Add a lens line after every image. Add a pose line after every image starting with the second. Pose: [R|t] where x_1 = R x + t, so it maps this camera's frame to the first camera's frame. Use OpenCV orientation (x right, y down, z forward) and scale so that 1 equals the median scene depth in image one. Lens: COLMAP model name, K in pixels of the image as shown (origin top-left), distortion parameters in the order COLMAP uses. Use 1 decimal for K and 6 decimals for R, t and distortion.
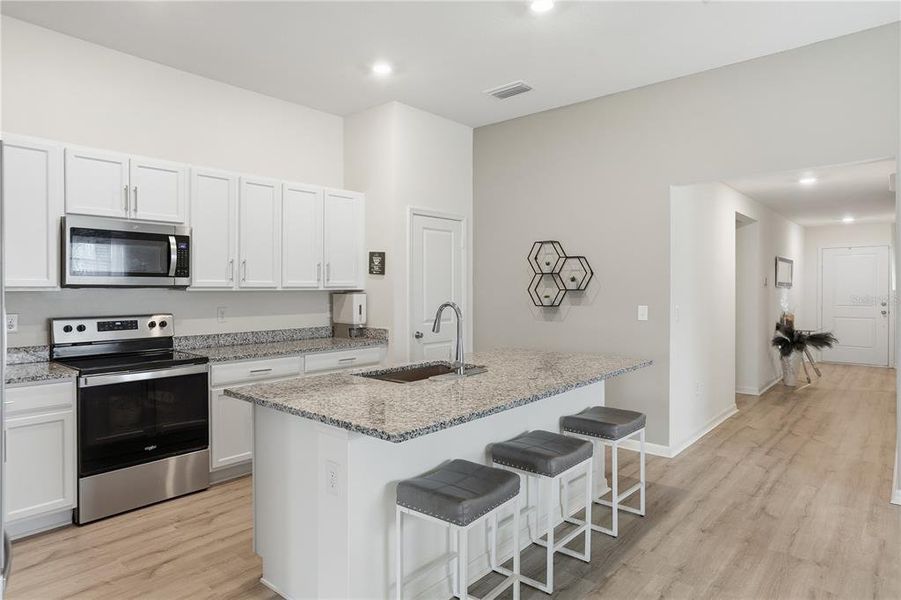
lens RADIAL K [[541.8, 0, 435.1], [0, 541.8, 291.6], [0, 0, 1]] dist [-0.013055, 0.007783]
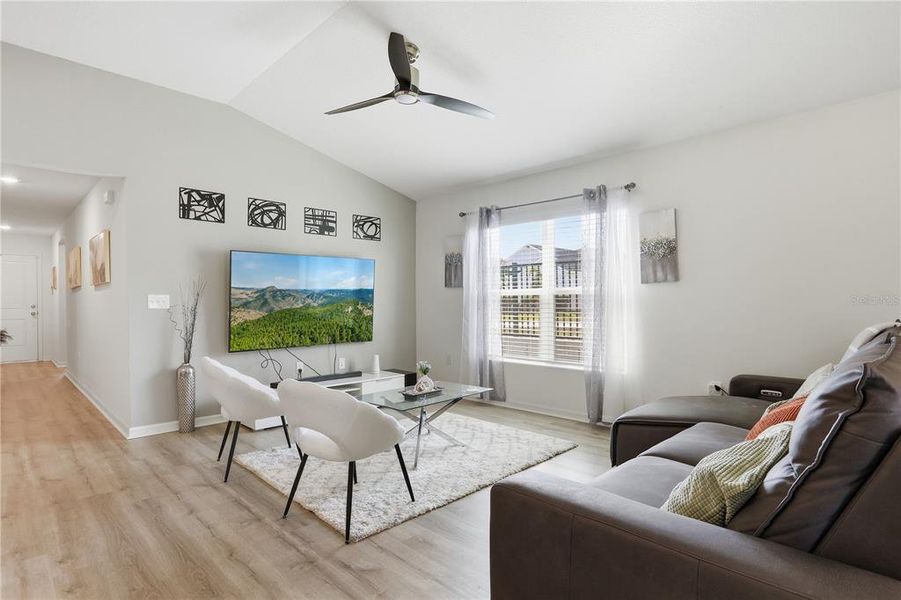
lens RADIAL K [[470.6, 0, 451.4], [0, 470.6, 301.5], [0, 0, 1]] dist [-0.046818, 0.004077]
pose [[0.058004, 0.000218, 0.998316, -0.161625], [0.012006, 0.999928, -0.000916, 0.046513], [-0.998244, 0.012039, 0.057997, 0.100934]]
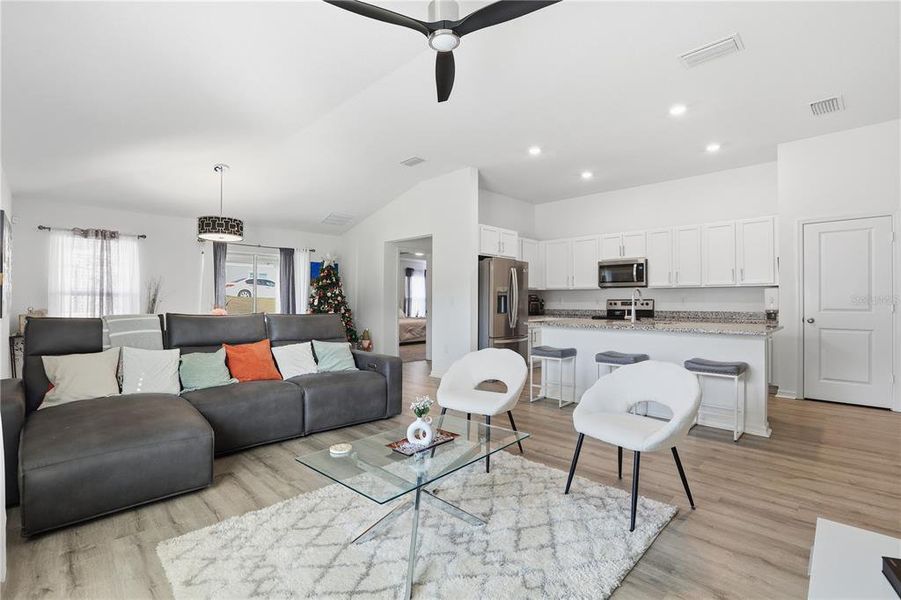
lens RADIAL K [[412.8, 0, 446.2], [0, 412.8, 305.5], [0, 0, 1]] dist [-0.028993, 0.001145]
pose [[-0.061341, 0.009780, -0.998069, 0.986244], [-0.009133, 0.999905, 0.010360, 0.046492], [0.998075, 0.009751, -0.061245, 0.238568]]
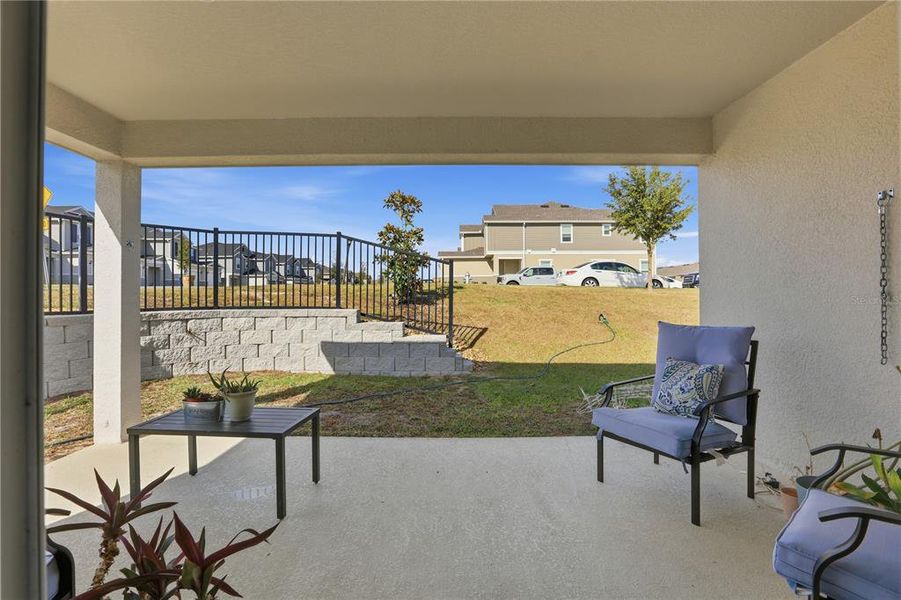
lens RADIAL K [[419.2, 0, 444.0], [0, 419.2, 299.8], [0, 0, 1]] dist [-0.031222, 0.008270]
pose [[-0.749895, 0.007747, -0.661512, -0.342315], [-0.002165, 0.999897, 0.014164, 0.073372], [0.661553, 0.012053, -0.749801, -0.548611]]
